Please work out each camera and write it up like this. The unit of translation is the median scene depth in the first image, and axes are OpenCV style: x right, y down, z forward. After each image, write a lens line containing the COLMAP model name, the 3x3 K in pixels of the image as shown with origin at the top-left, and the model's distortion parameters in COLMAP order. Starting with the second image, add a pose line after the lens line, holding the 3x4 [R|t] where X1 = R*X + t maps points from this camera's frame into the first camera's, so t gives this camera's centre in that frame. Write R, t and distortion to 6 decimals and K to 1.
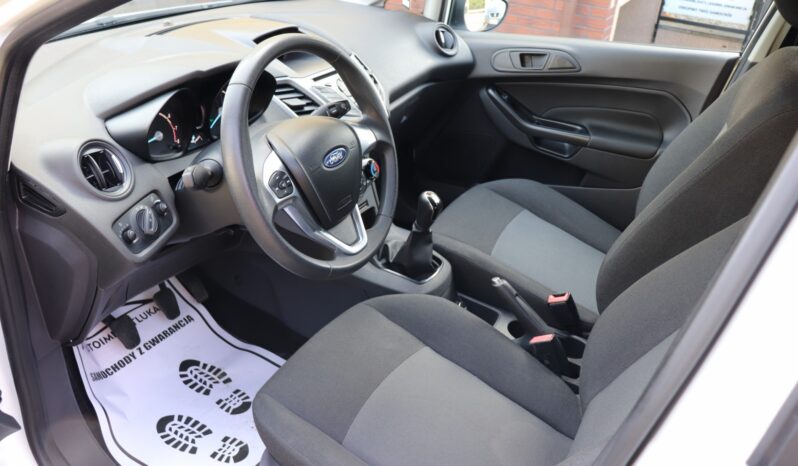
lens RADIAL K [[663.9, 0, 399.0], [0, 663.9, 233.0], [0, 0, 1]] dist [-0.172373, 0.163975]
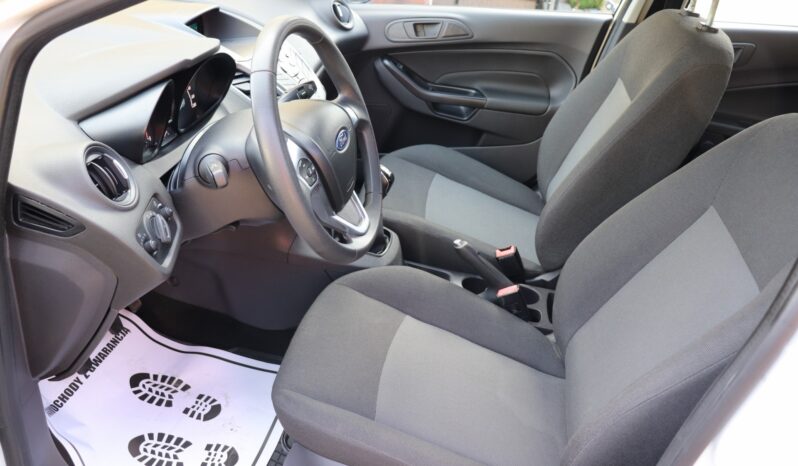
lens RADIAL K [[663.9, 0, 399.0], [0, 663.9, 233.0], [0, 0, 1]] dist [-0.172373, 0.163975]
pose [[0.948356, -0.131419, 0.288705, -0.211188], [0.117939, 0.990977, 0.063680, -0.018916], [-0.294469, -0.026341, 0.955298, 0.017085]]
